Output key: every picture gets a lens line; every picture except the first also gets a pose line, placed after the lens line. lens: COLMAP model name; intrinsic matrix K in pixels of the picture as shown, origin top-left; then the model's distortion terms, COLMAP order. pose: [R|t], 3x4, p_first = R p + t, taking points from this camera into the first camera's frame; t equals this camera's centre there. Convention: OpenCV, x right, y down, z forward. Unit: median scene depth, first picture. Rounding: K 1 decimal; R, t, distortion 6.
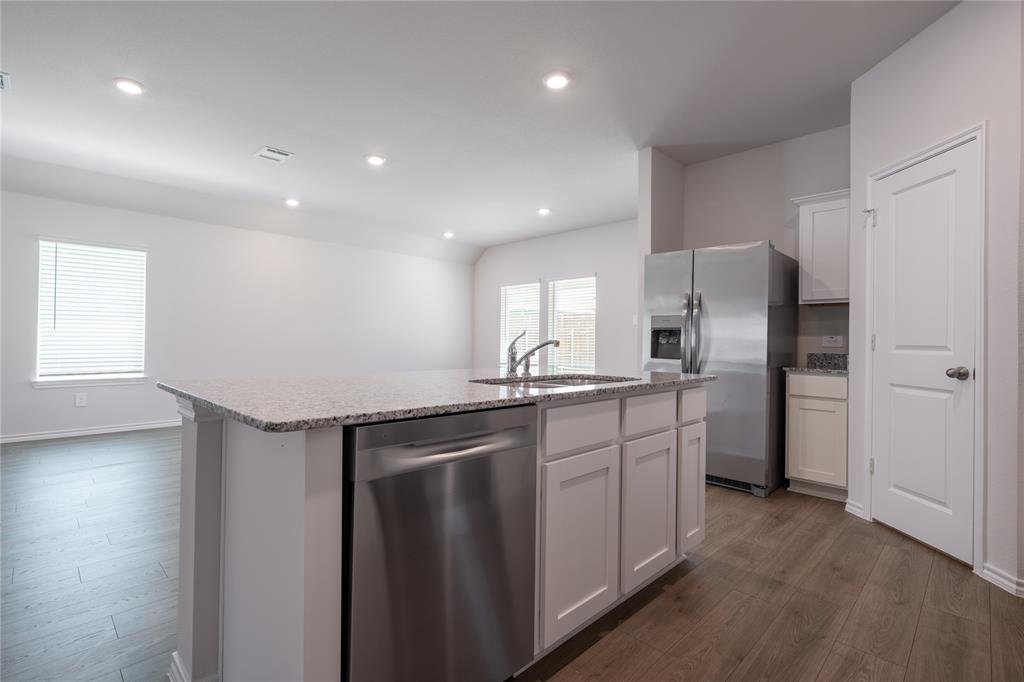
lens RADIAL K [[473.8, 0, 509.1], [0, 473.8, 337.1], [0, 0, 1]] dist [-0.015493, -0.000237]
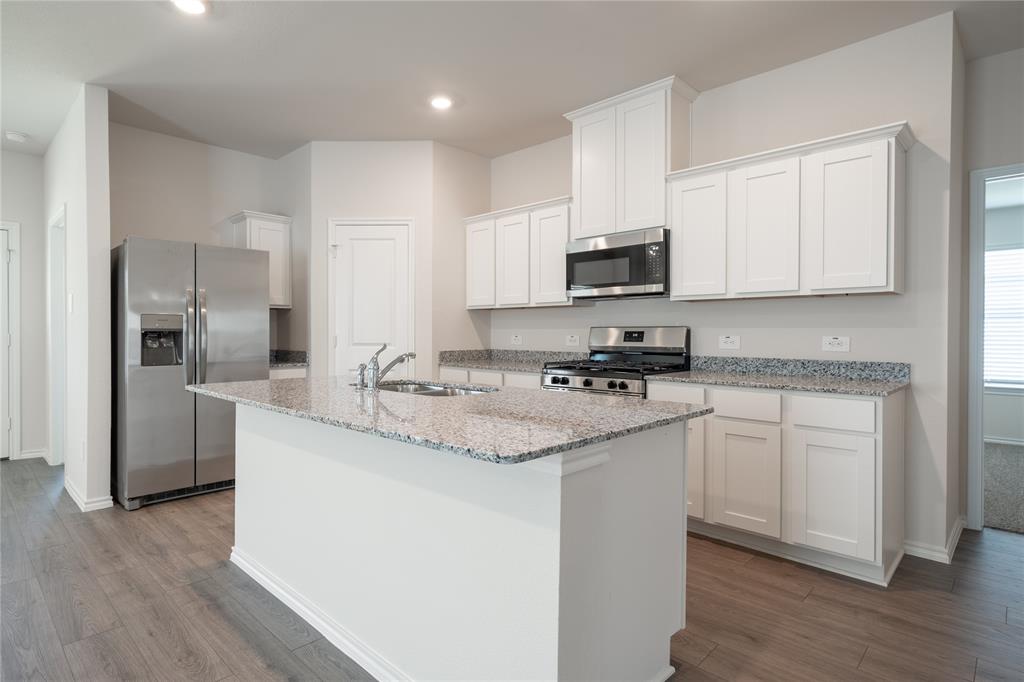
lens RADIAL K [[552.6, 0, 512.0], [0, 552.6, 341.0], [0, 0, 1]] dist [-0.002432, -0.000462]
pose [[-0.018711, -0.030672, 0.999354, -0.702372], [-0.009818, 0.999487, 0.030493, -0.036150], [-0.999777, -0.009241, -0.019003, 0.406873]]
